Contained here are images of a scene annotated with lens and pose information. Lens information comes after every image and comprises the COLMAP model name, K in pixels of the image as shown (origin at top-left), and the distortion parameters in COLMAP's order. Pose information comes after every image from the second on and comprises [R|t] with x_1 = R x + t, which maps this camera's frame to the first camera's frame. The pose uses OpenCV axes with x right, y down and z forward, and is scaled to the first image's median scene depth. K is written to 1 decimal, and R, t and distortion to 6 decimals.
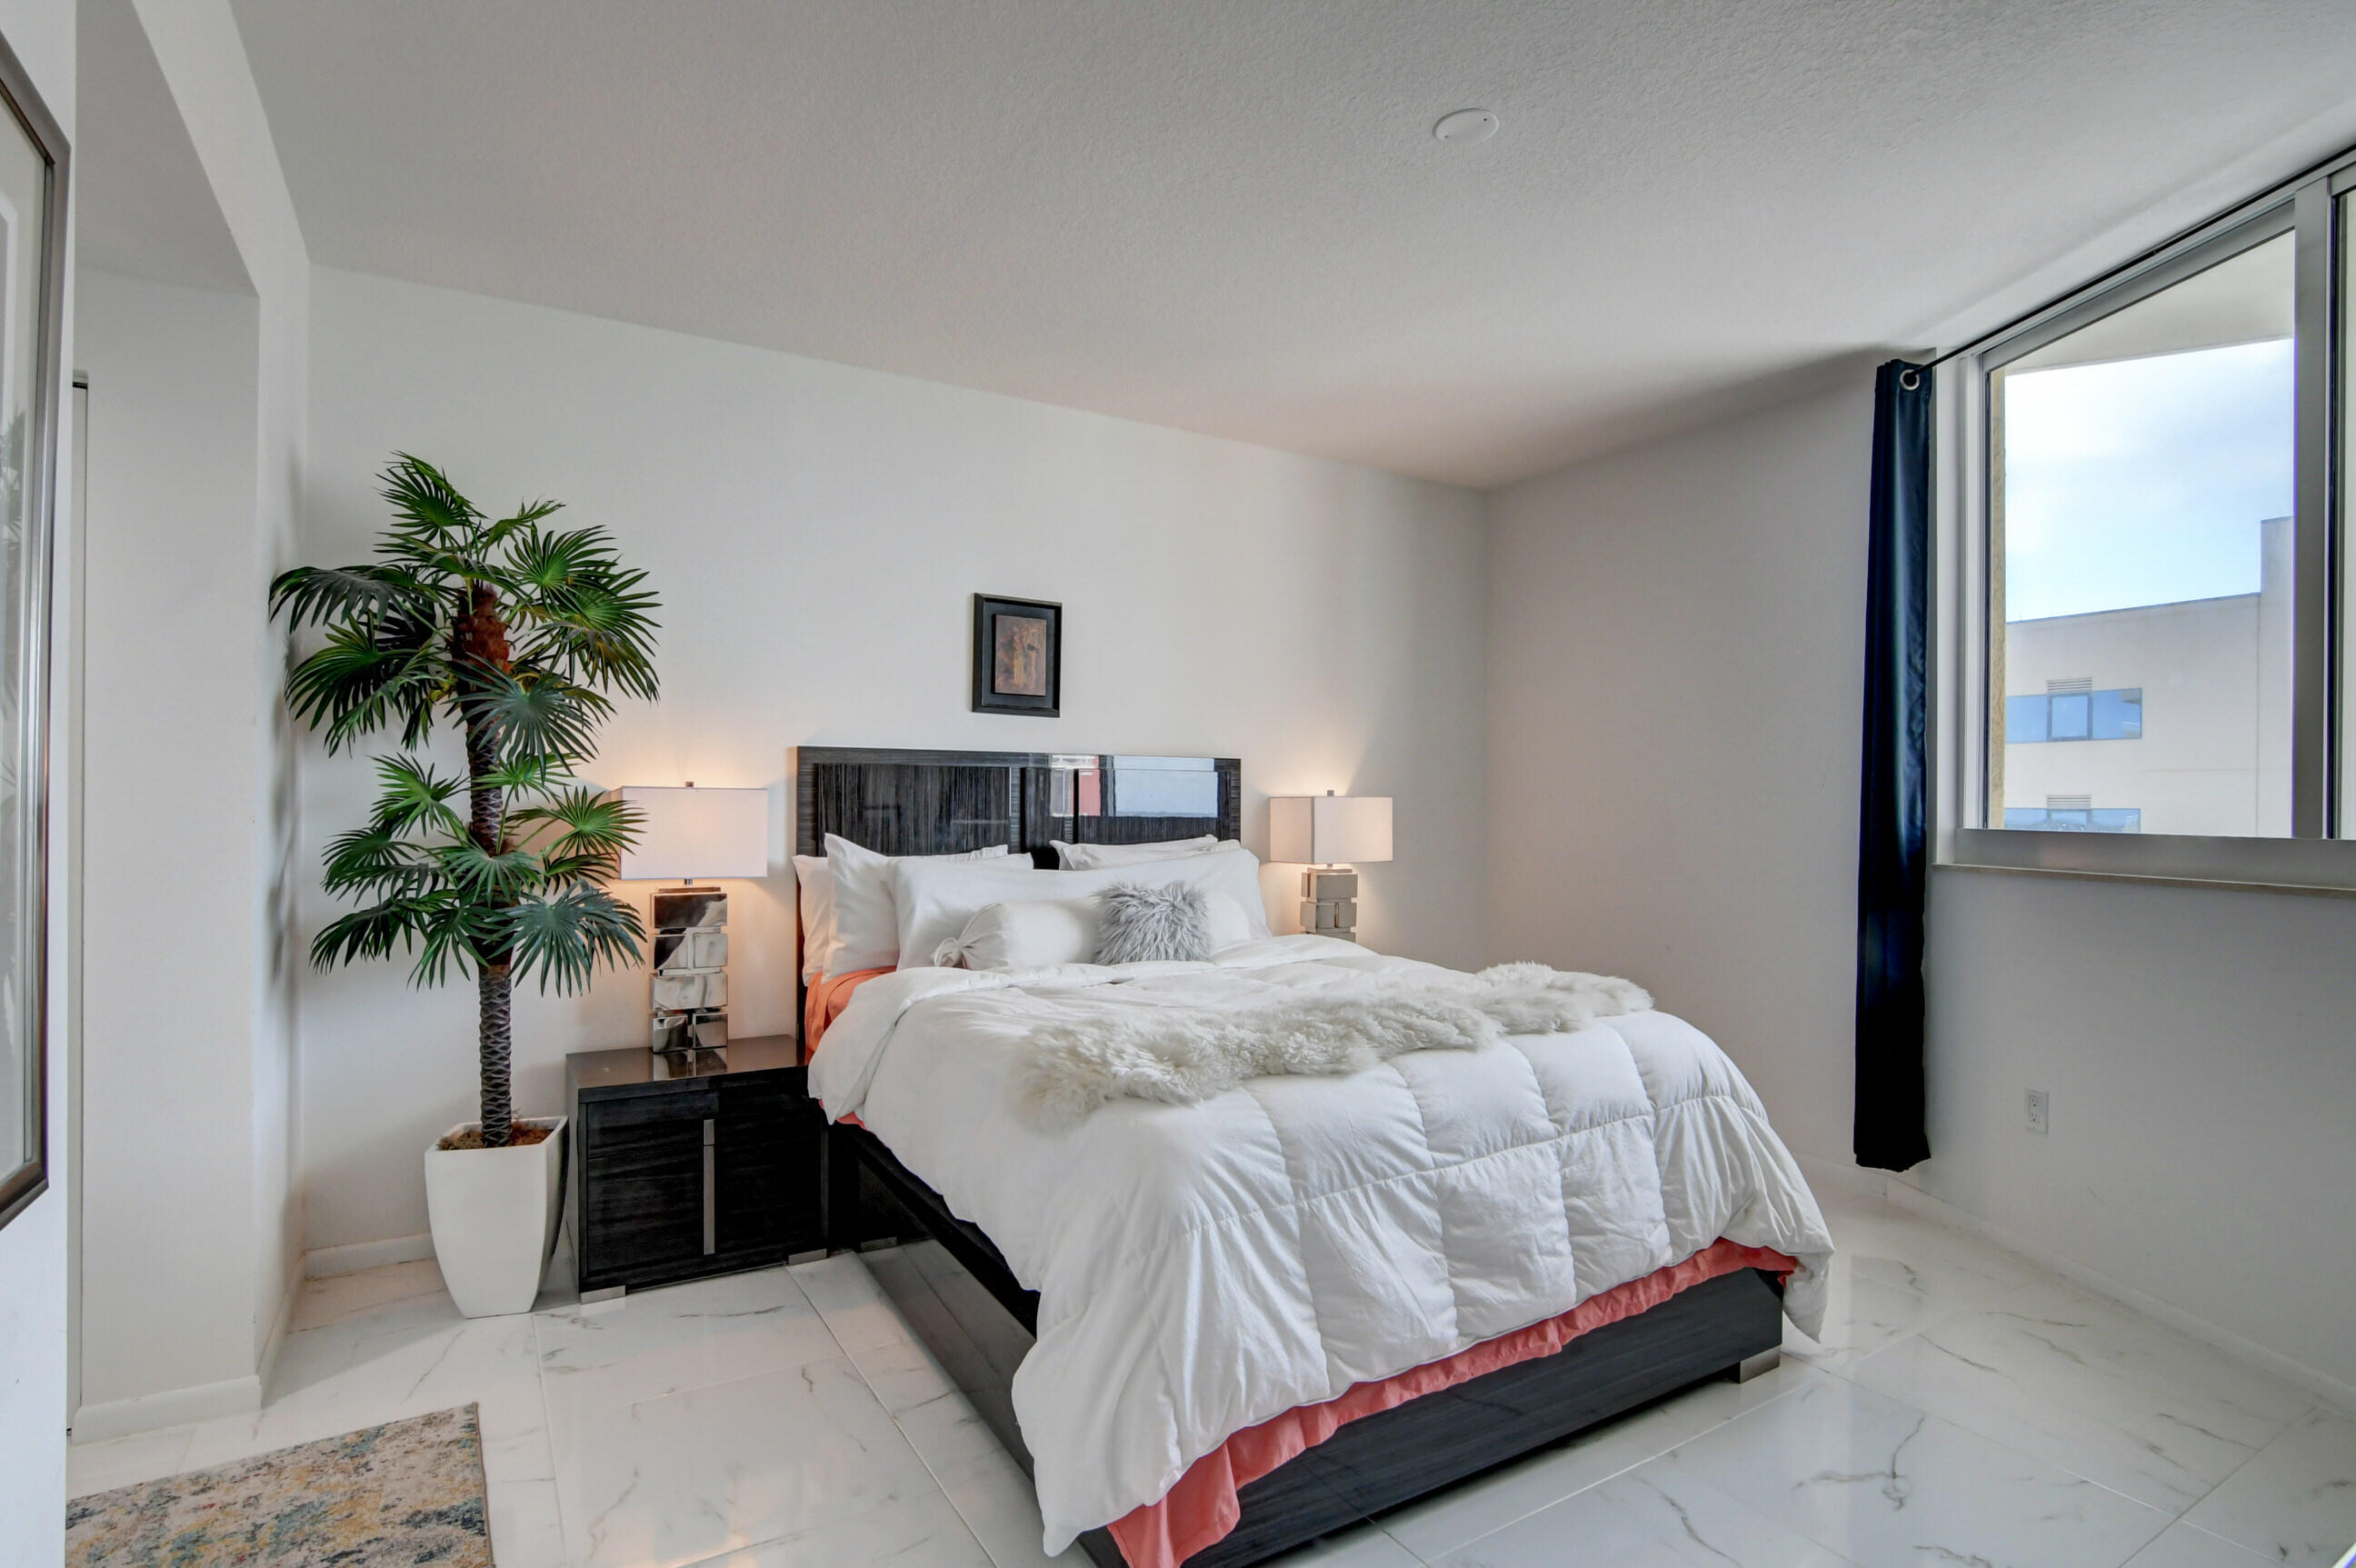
lens RADIAL K [[1156.3, 0, 1149.4], [0, 1156.3, 803.7], [0, 0, 1]] dist [-0.030140, 0.010143]
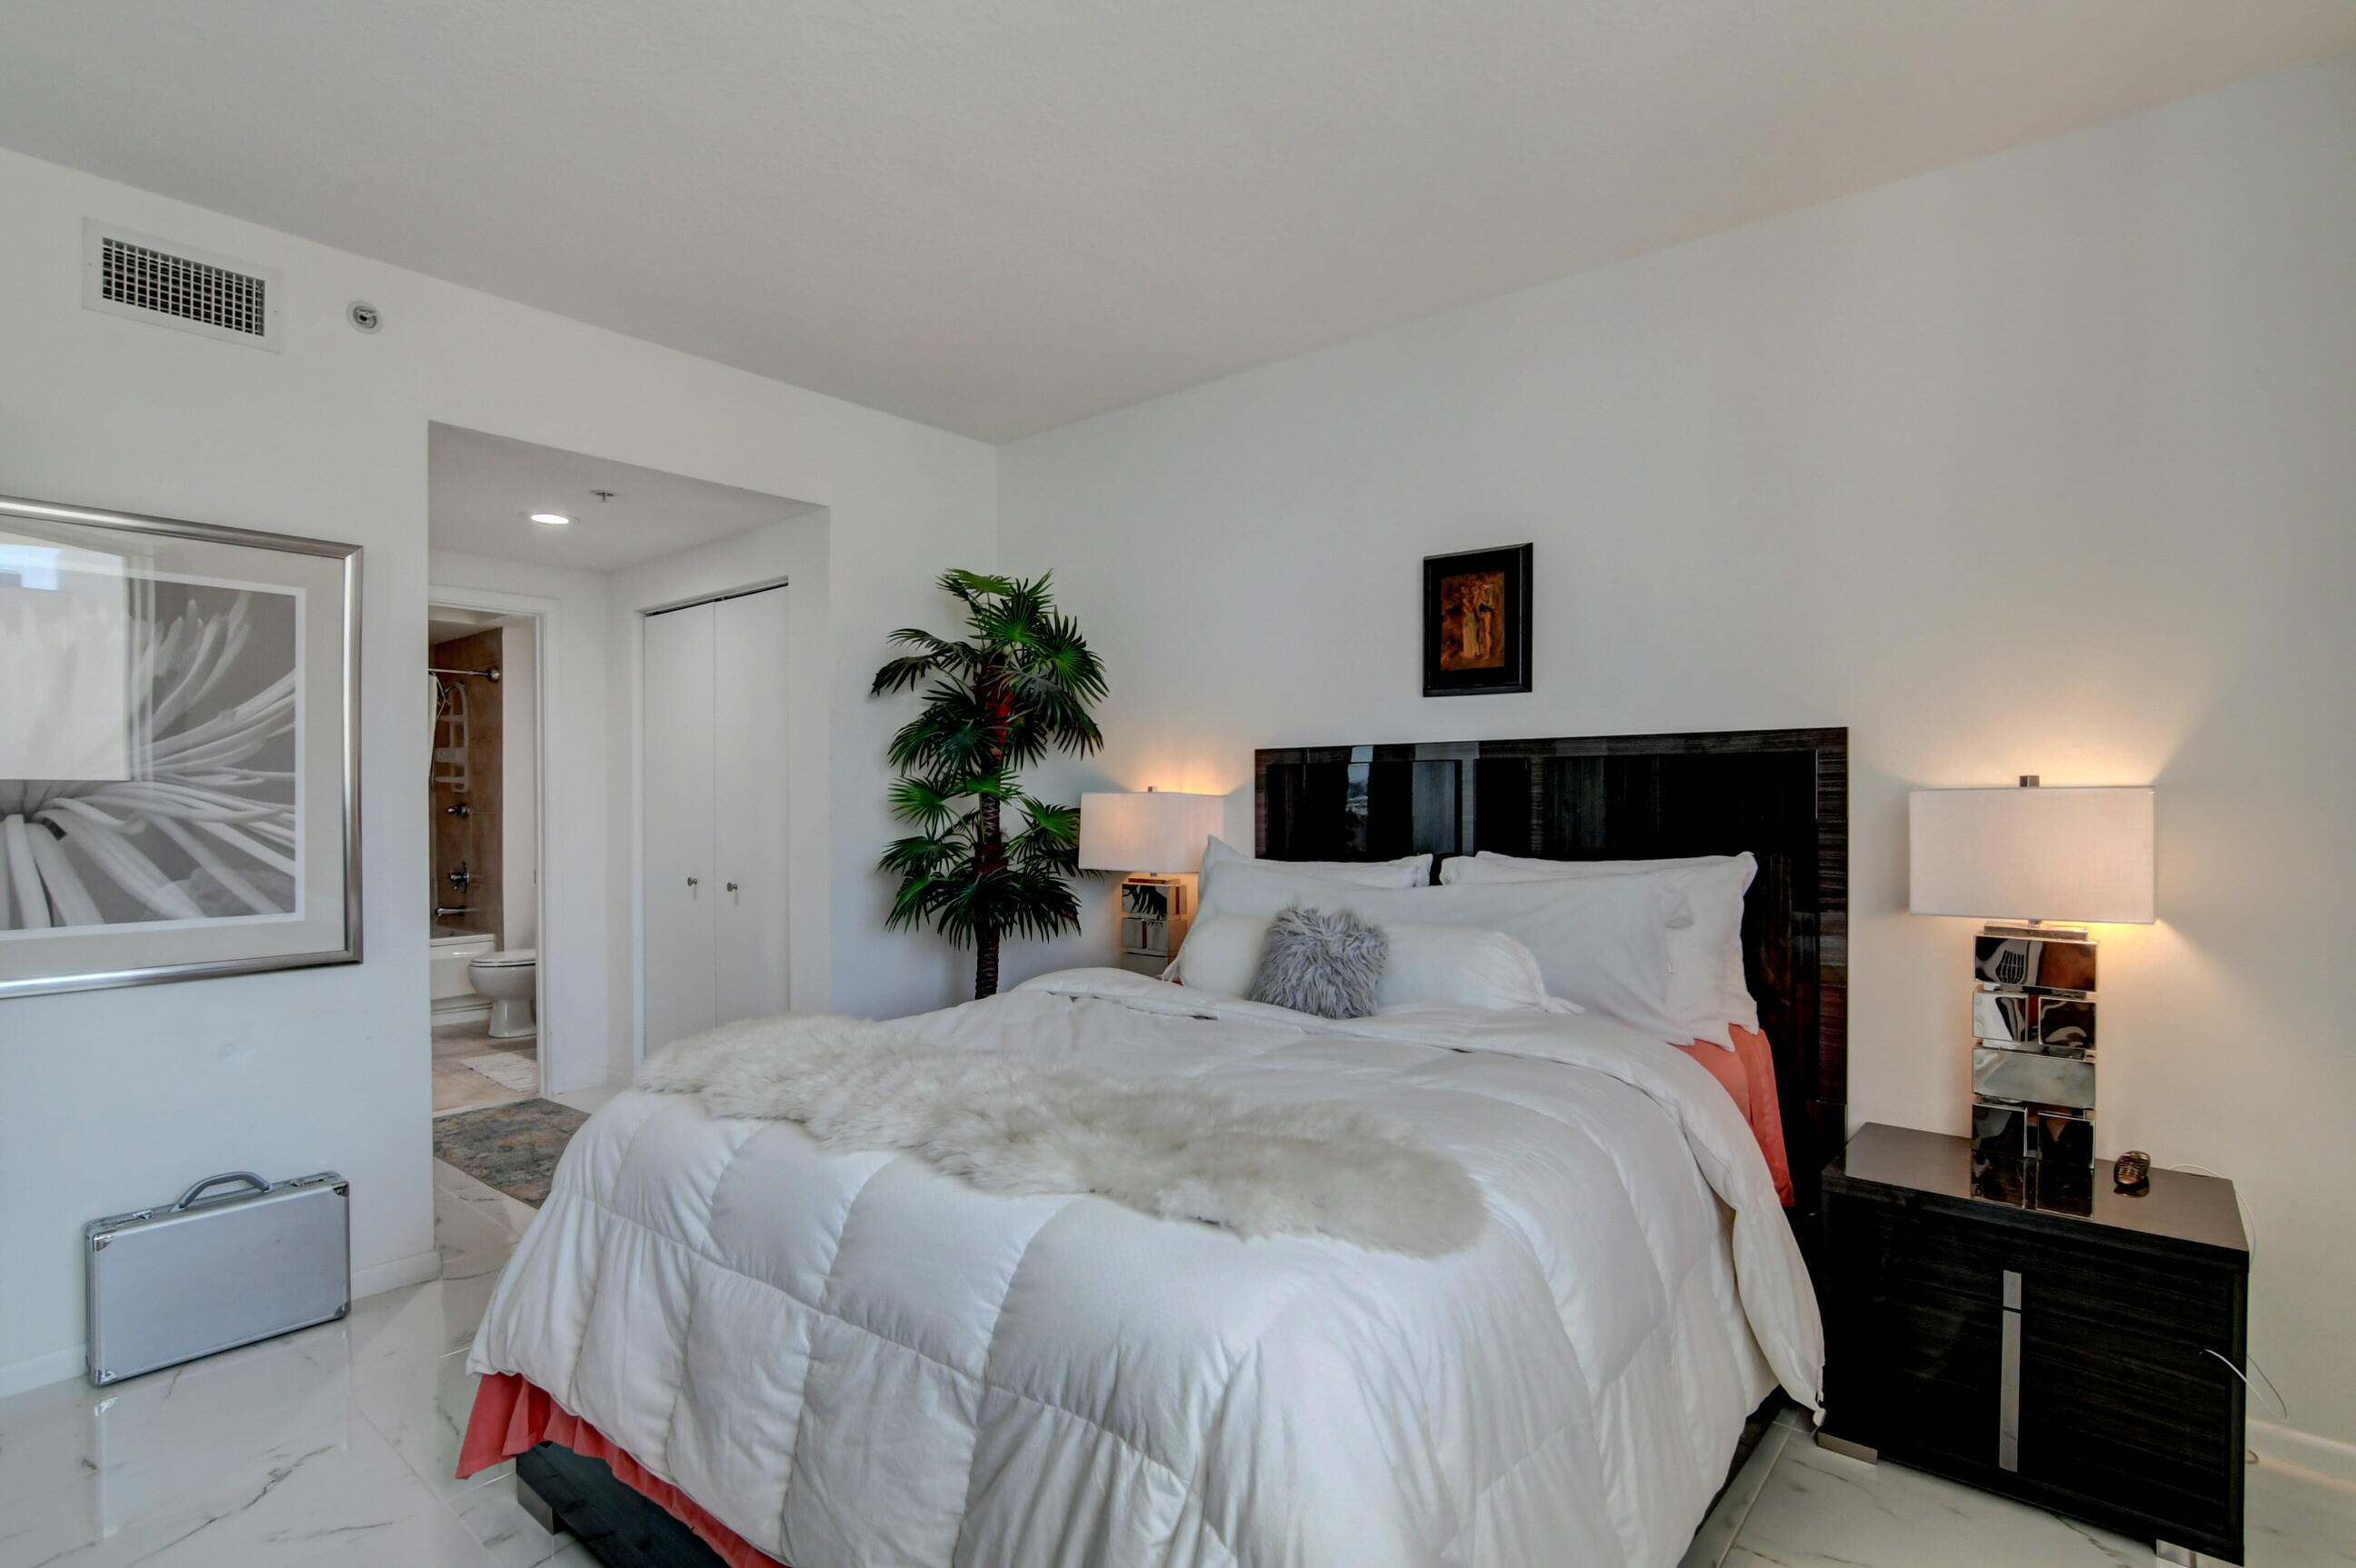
lens RADIAL K [[1156.3, 0, 1180.0], [0, 1156.3, 795.5], [0, 0, 1]] dist [-0.030140, 0.010143]
pose [[0.330092, -0.010050, -0.943895, 0.641910], [0.005734, 0.999946, -0.008642, -0.000484], [0.943931, -0.002559, 0.330132, 0.595769]]
